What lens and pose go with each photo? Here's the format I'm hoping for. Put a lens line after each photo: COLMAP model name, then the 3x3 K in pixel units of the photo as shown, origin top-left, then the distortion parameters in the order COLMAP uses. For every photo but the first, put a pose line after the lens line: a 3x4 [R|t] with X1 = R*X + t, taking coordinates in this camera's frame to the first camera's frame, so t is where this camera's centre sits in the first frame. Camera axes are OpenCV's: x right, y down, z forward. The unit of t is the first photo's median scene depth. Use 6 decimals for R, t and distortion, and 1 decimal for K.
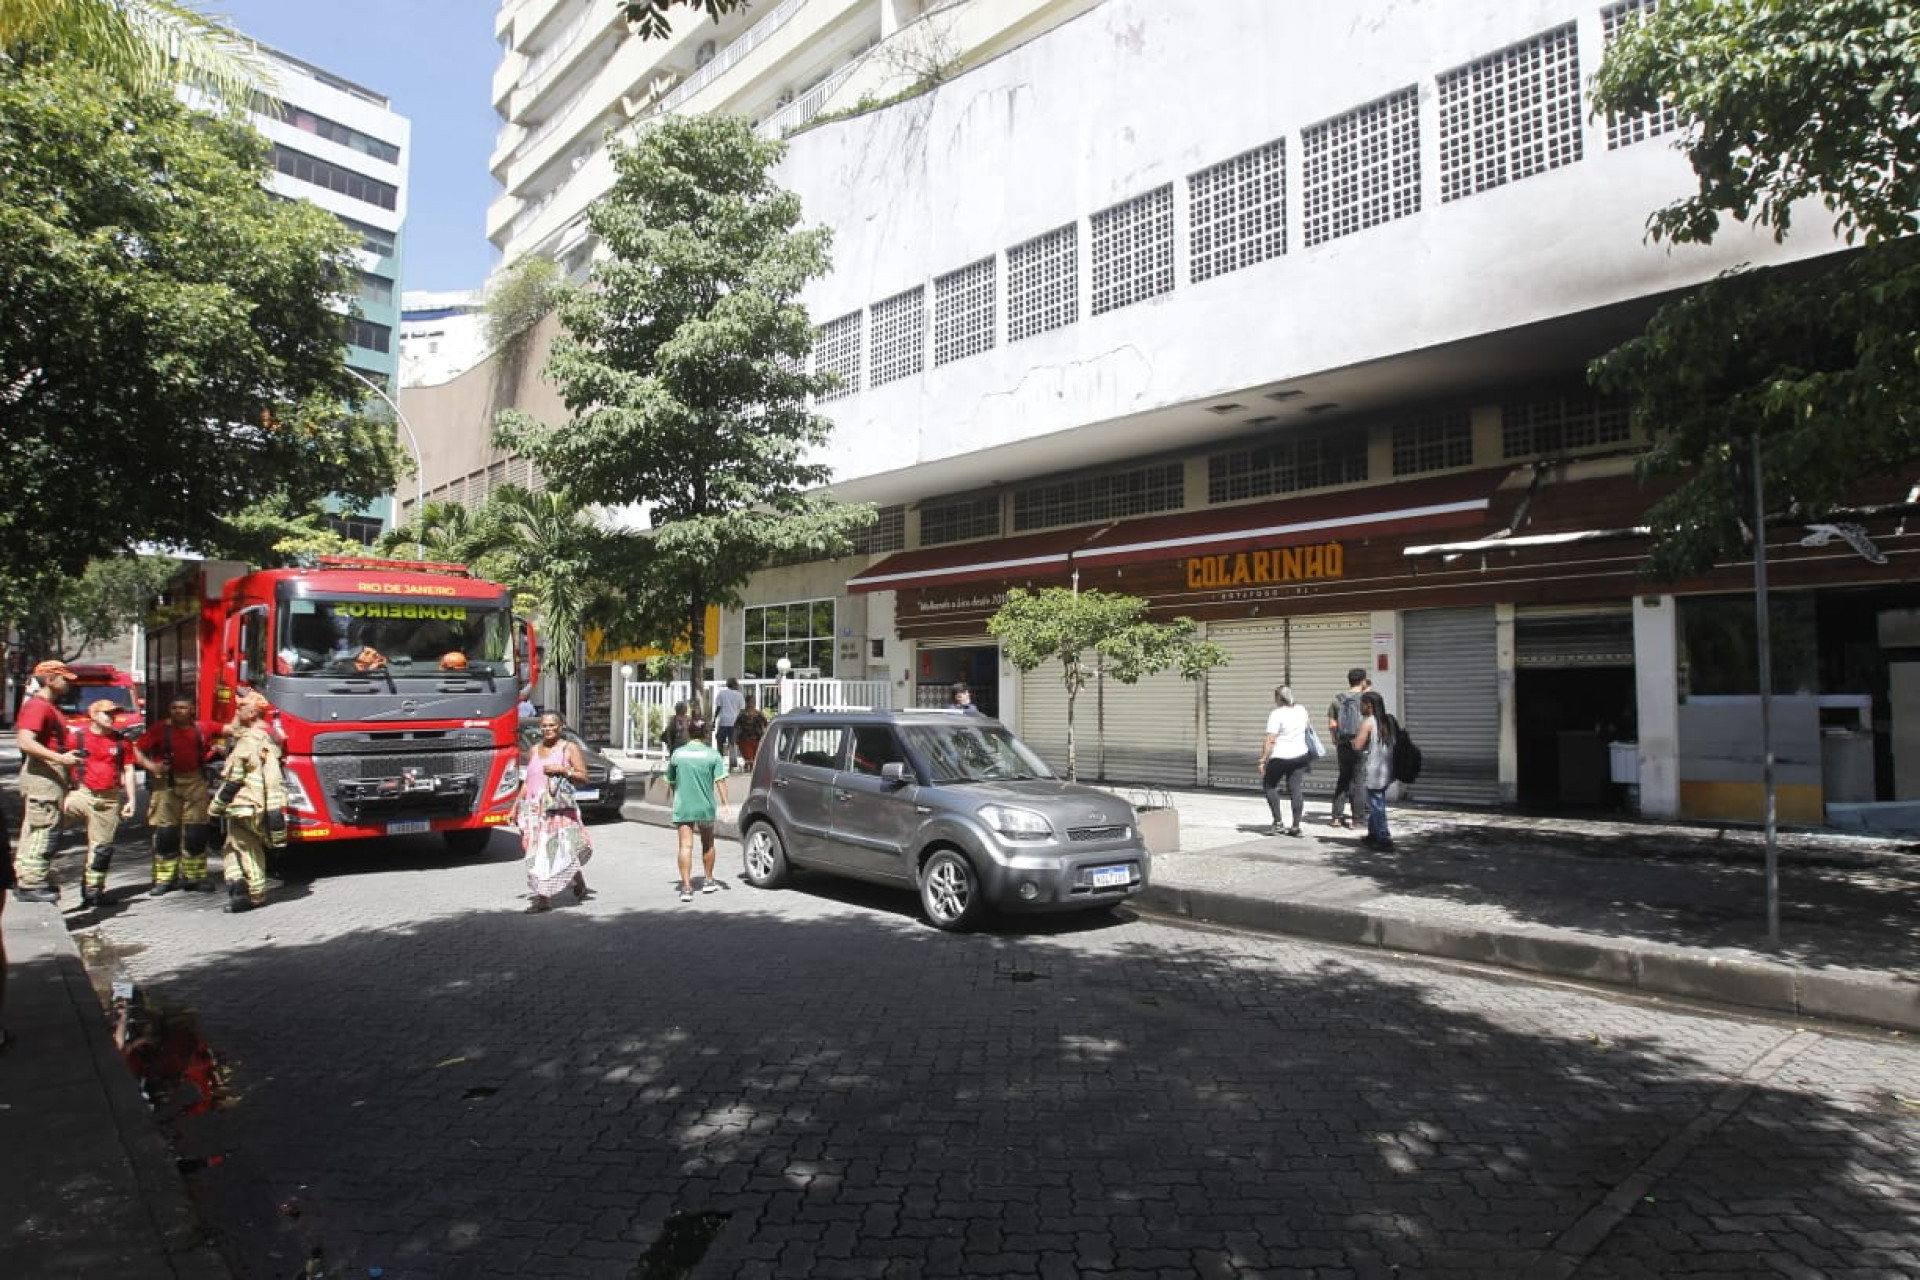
lens RADIAL K [[1128.7, 0, 965.7], [0, 1128.7, 643.0], [0, 0, 1]] dist [-0.068103, 0.035025]
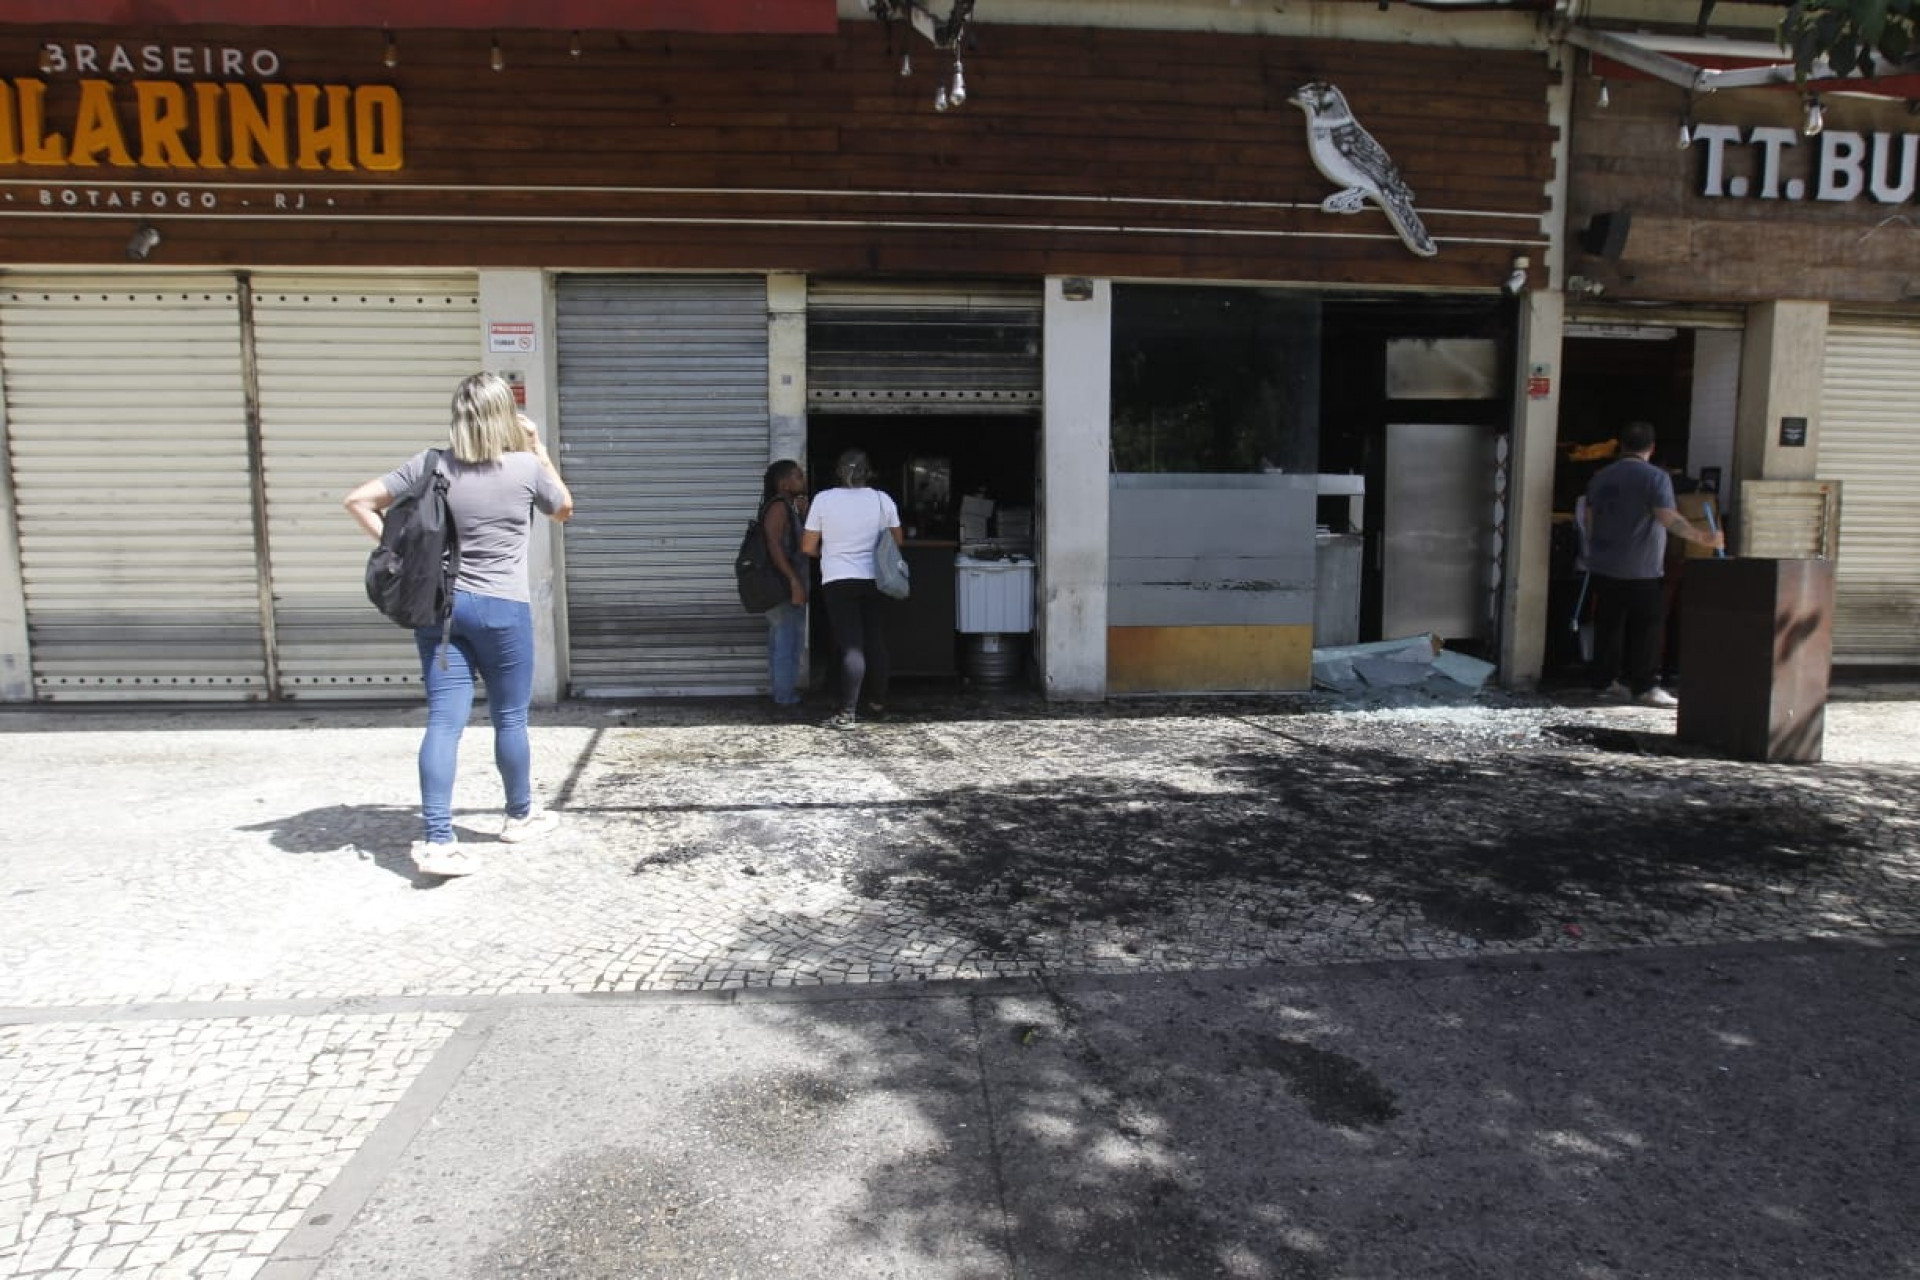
lens RADIAL K [[1128.7, 0, 966.5], [0, 1128.7, 641.8], [0, 0, 1]] dist [-0.068103, 0.035025]
pose [[0.609722, -0.100261, 0.786248, 0.143275], [-0.041364, 0.986591, 0.157885, 0.040841], [-0.791535, -0.128788, 0.597399, 0.641923]]
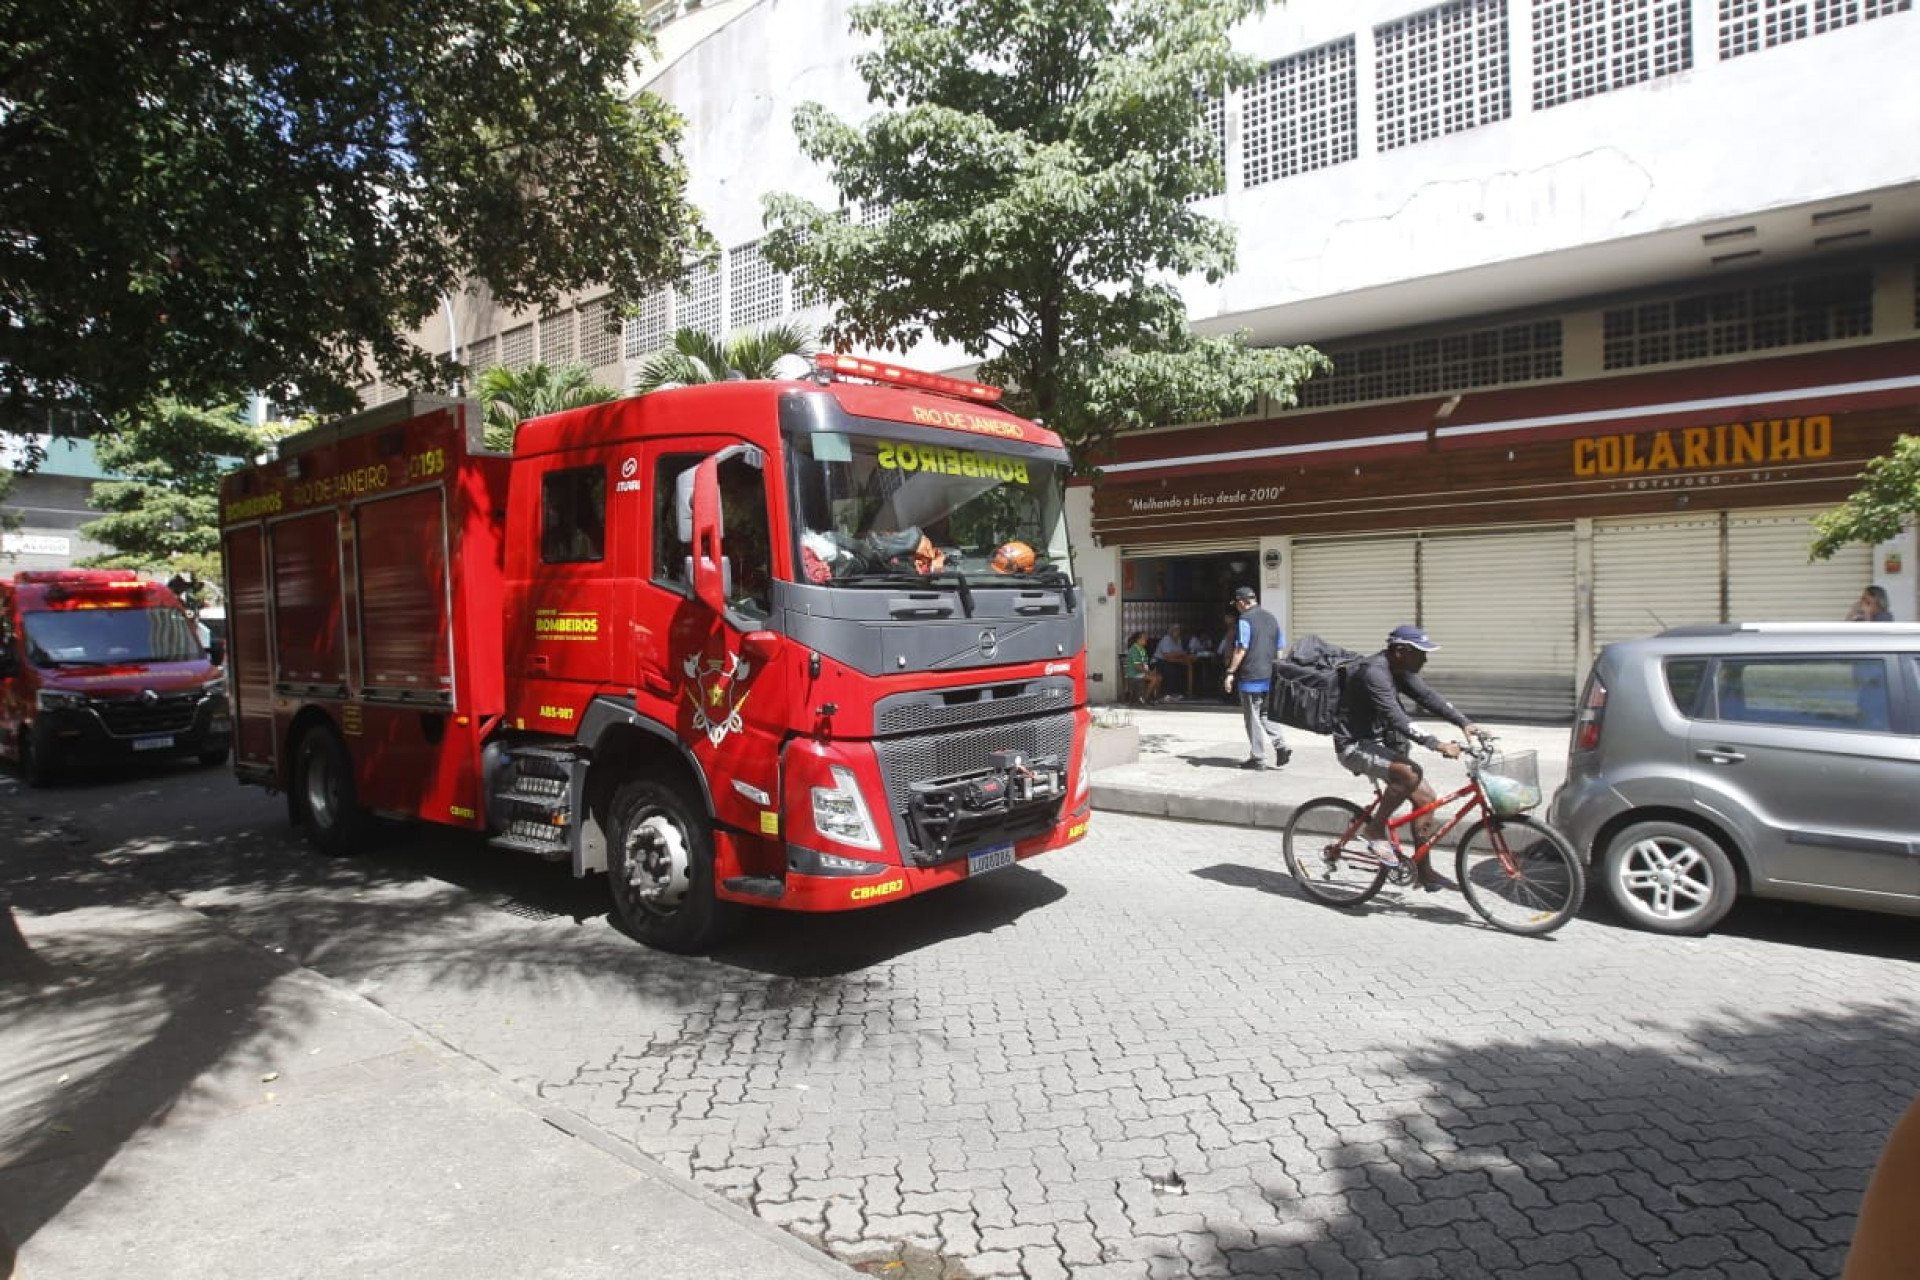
lens RADIAL K [[1128.7, 0, 955.8], [0, 1128.7, 638.7], [0, 0, 1]] dist [-0.068103, 0.035025]
pose [[0.990990, -0.017510, 0.132788, -0.433324], [0.008863, 0.997818, 0.065432, 0.014717], [-0.133644, -0.063666, 0.988982, 0.335929]]
